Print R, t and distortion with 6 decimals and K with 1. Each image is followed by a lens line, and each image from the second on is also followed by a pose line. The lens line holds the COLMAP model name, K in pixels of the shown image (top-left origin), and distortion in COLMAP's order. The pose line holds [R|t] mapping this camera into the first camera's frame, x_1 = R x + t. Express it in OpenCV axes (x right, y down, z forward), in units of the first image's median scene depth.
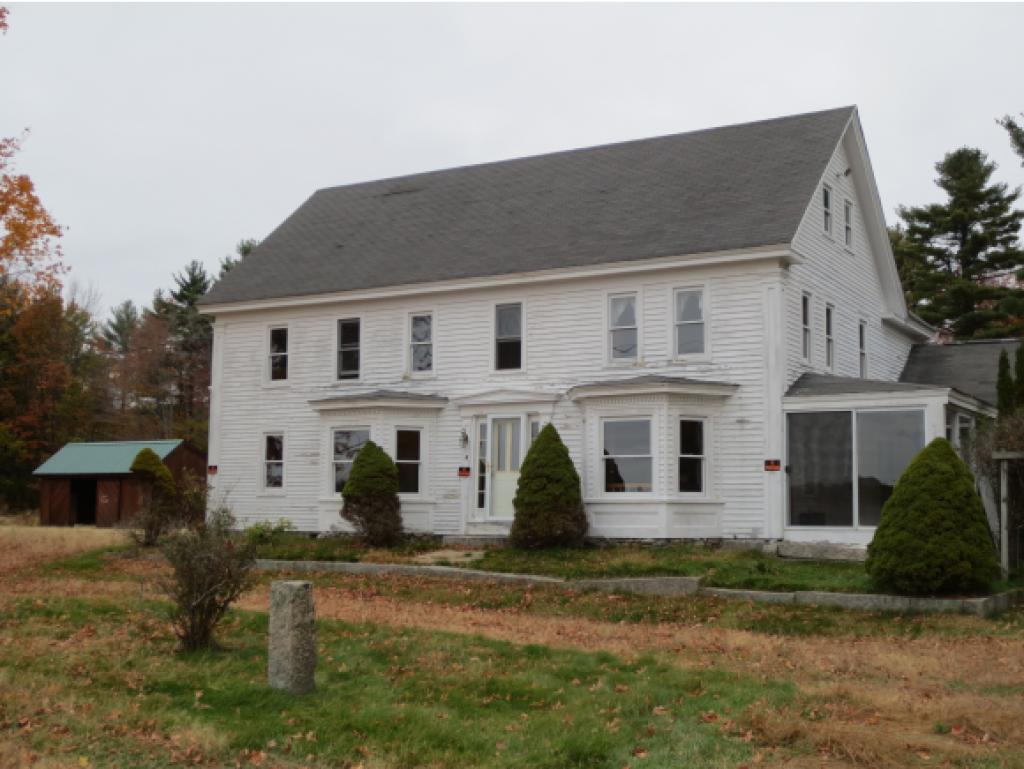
lens RADIAL K [[1233.1, 0, 512.0], [0, 1233.1, 384.5], [0, 0, 1]] dist [-0.077662, -0.010248]
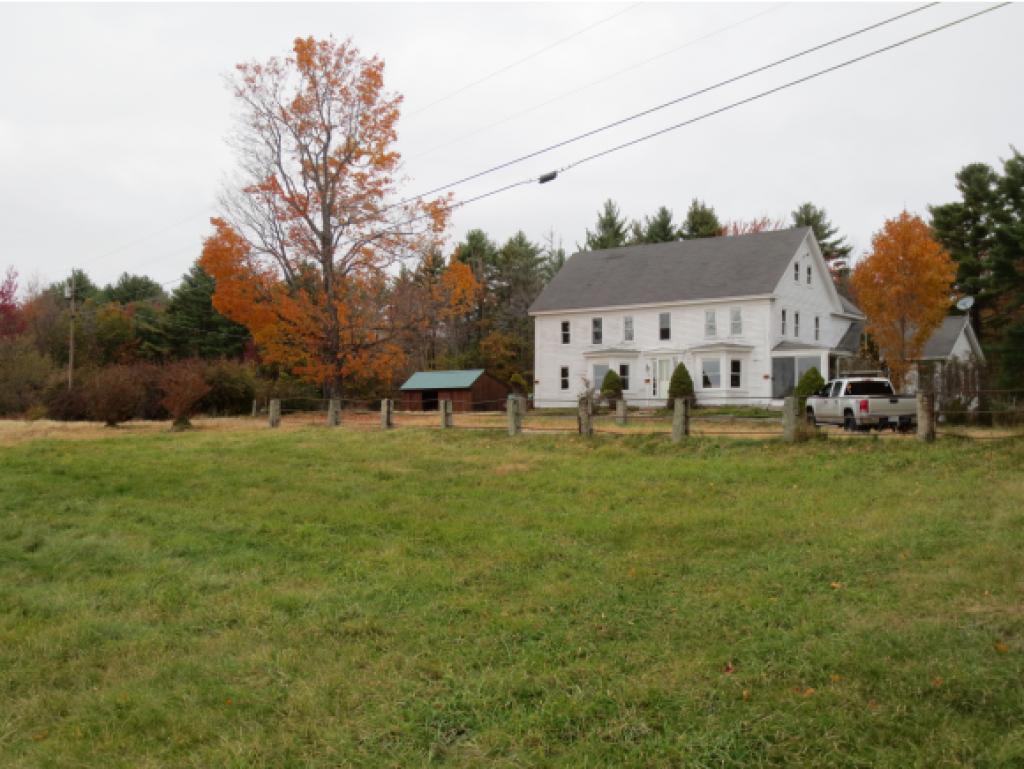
lens RADIAL K [[1091.8, 0, 512.0], [0, 1091.8, 384.5], [0, 0, 1]] dist [-0.084257, -0.000012]
pose [[0.991646, -0.006920, -0.128804, -0.026495], [0.014436, 0.998240, 0.057514, -0.053732], [0.128179, -0.058893, 0.990001, -1.229281]]
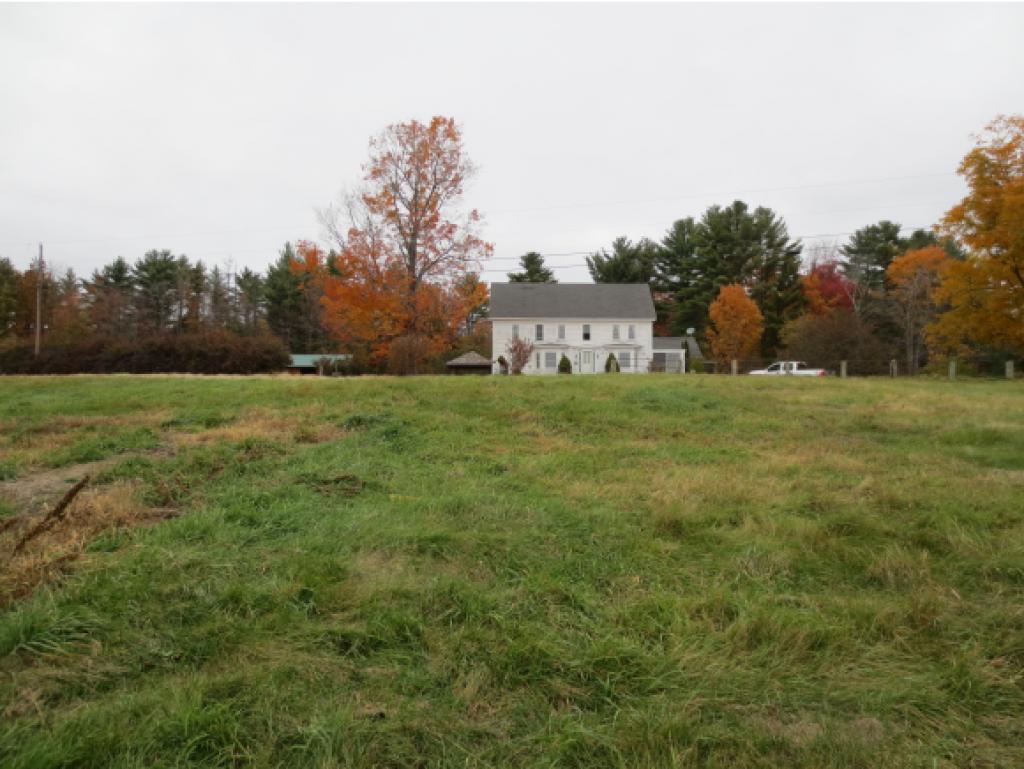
lens RADIAL K [[714.8, 0, 512.0], [0, 714.8, 384.5], [0, 0, 1]] dist [-0.030184, 0.000894]
pose [[0.868908, 0.017745, 0.494655, -1.454884], [-0.048908, 0.997545, 0.050126, 0.029981], [-0.492551, -0.067748, 0.867643, -1.033349]]
